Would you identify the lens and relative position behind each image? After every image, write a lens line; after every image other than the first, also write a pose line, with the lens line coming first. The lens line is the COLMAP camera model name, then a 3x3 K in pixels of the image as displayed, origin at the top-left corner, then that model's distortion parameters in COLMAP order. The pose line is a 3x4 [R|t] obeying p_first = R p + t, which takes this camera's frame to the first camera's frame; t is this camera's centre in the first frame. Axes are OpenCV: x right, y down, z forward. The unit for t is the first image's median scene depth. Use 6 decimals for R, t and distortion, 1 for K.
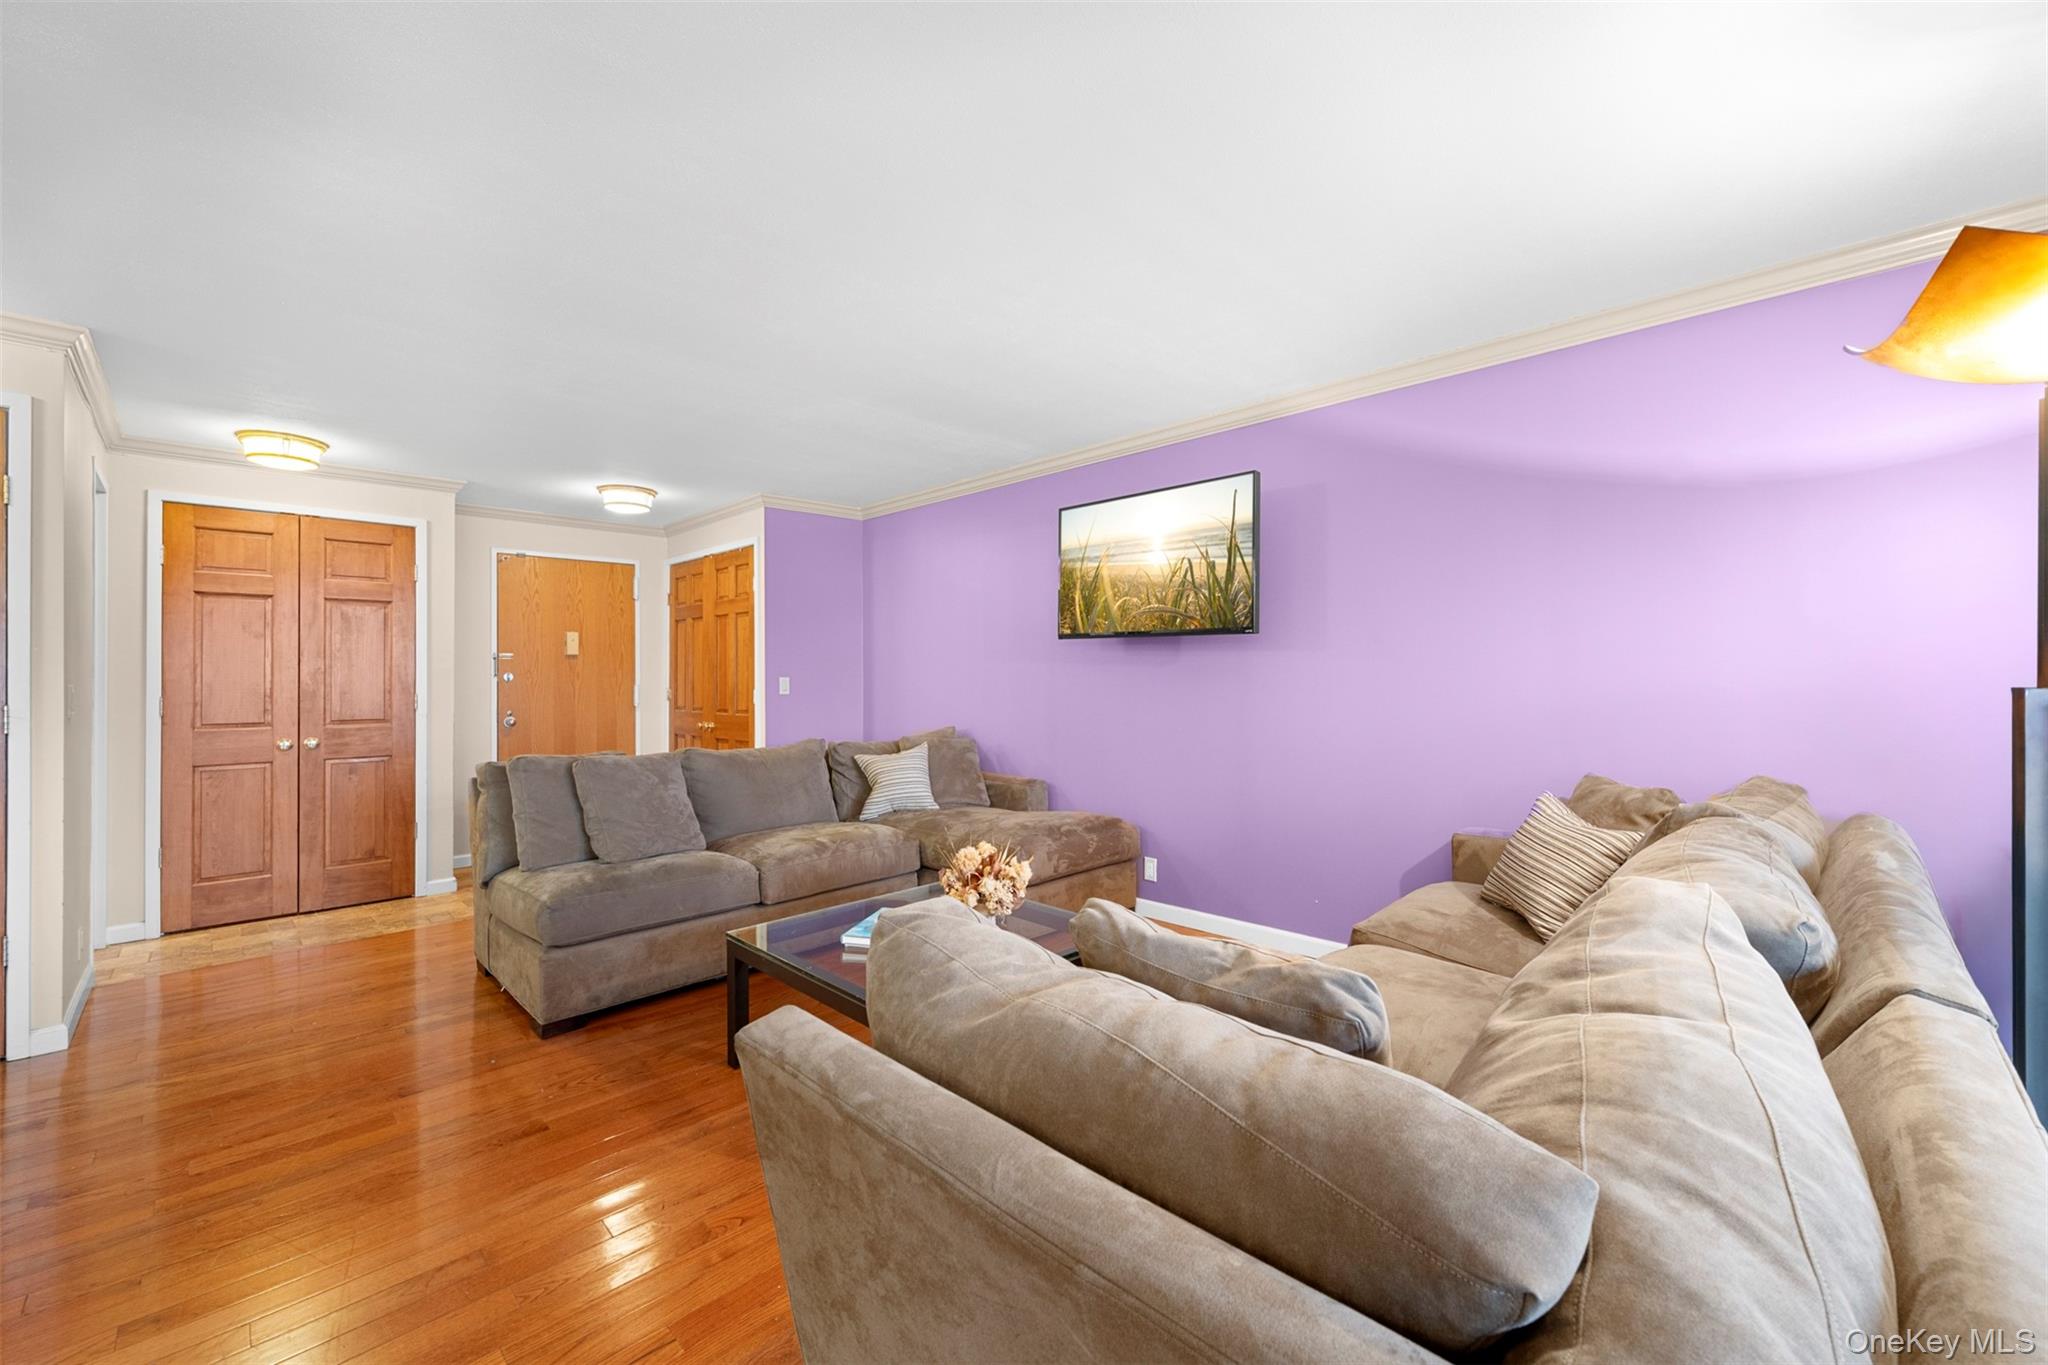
lens RADIAL K [[830.0, 0, 1034.4], [0, 830.0, 671.5], [0, 0, 1]] dist [-0.003173, 0.001422]
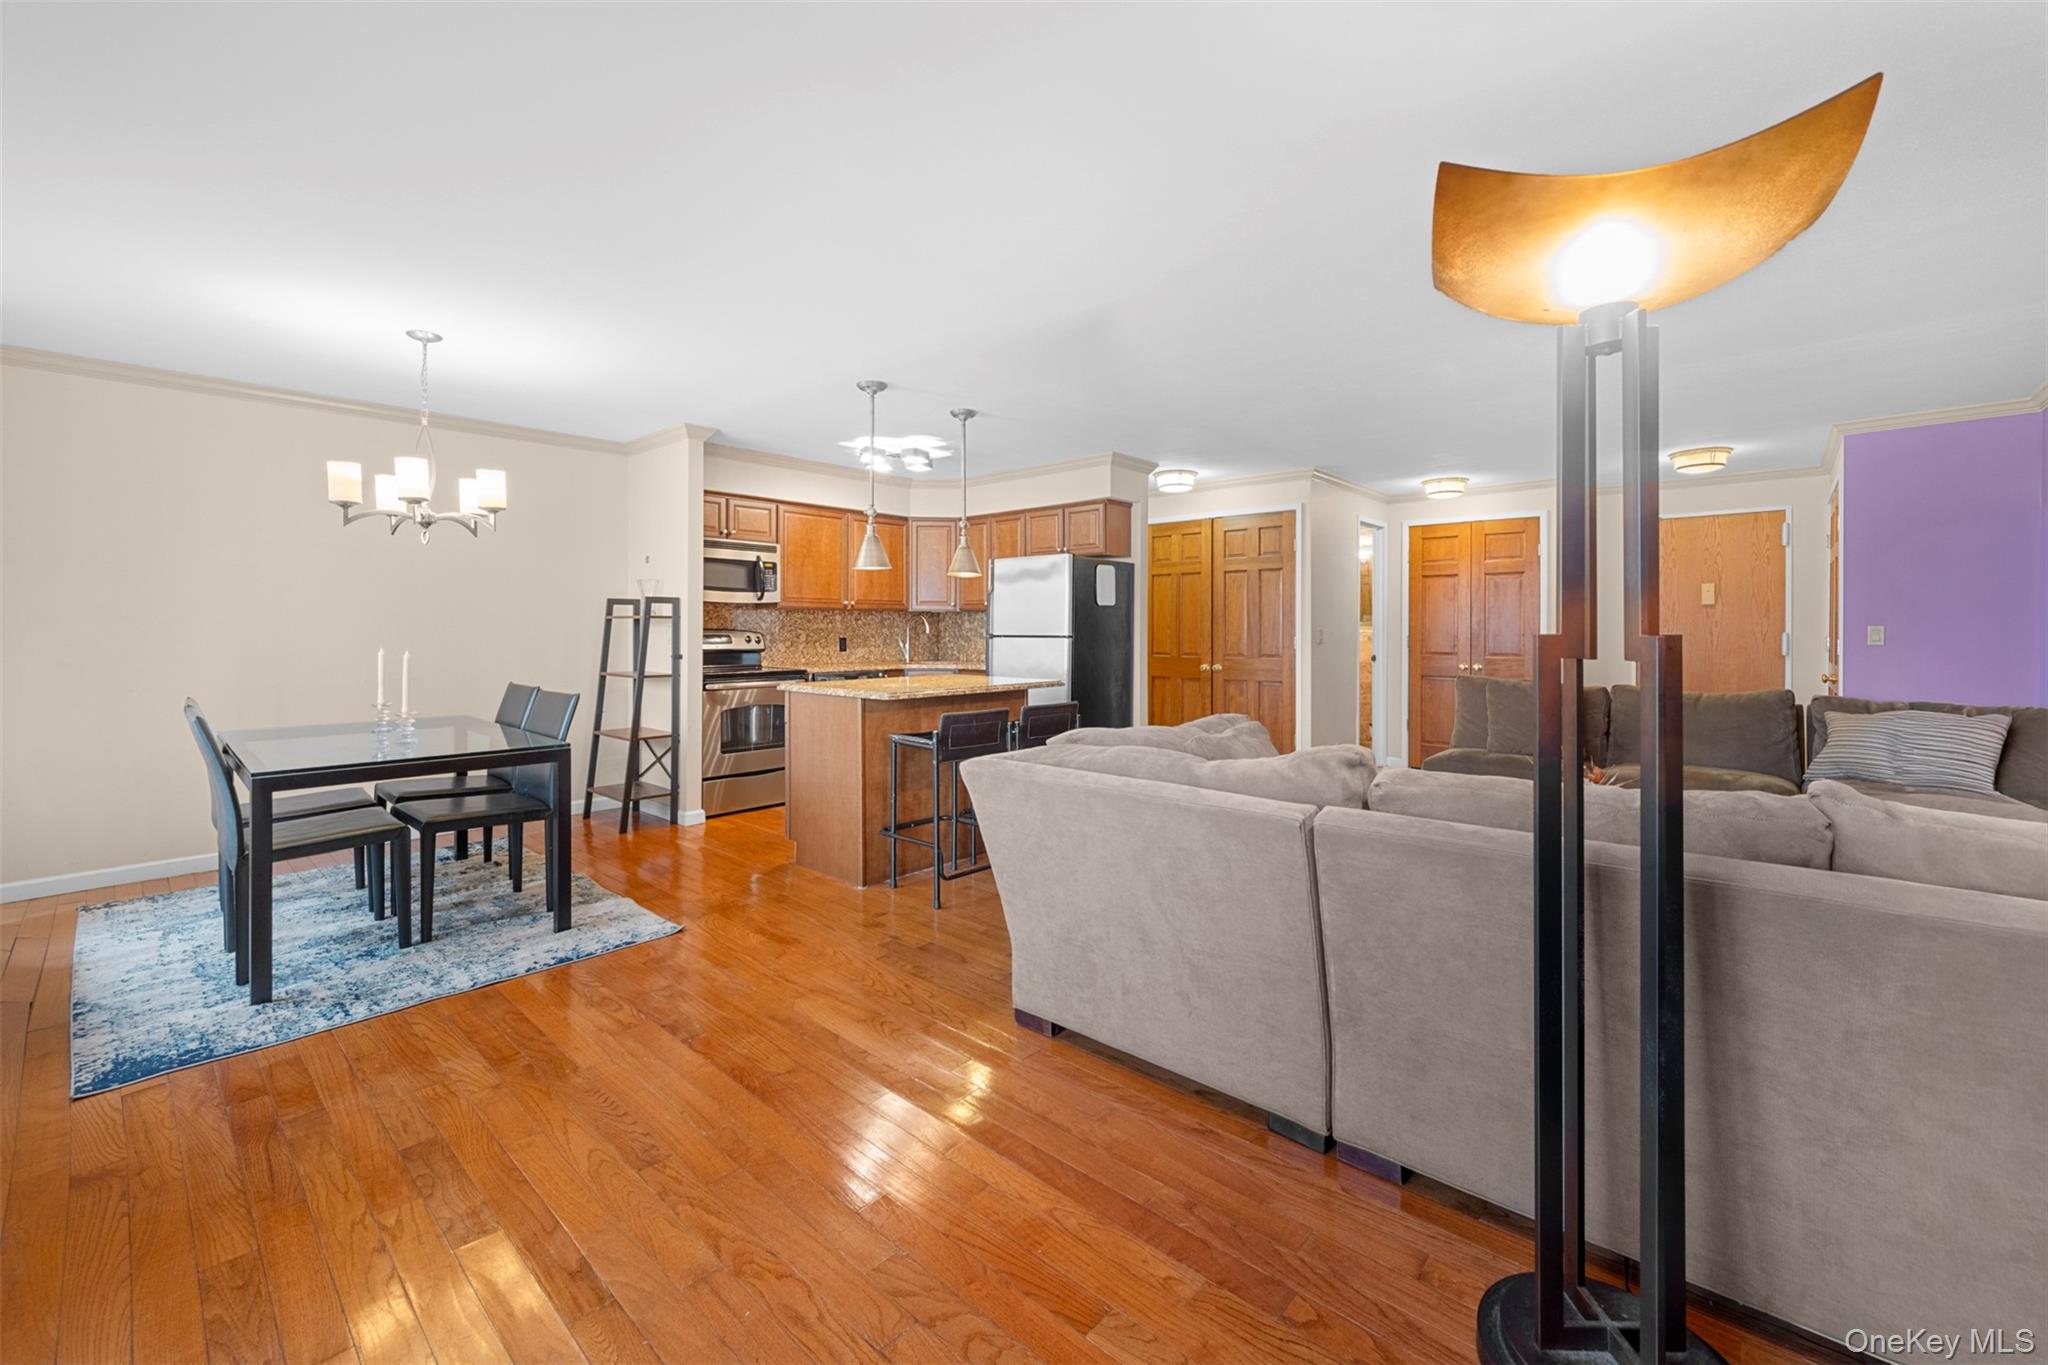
lens RADIAL K [[830.0, 0, 1027.9], [0, 830.0, 629.6], [0, 0, 1]] dist [-0.003173, 0.001422]
pose [[0.058375, 0.006424, -0.998274, 0.612340], [0.008406, 0.999941, 0.006926, -0.002158], [0.998259, -0.008795, 0.058317, 0.056173]]
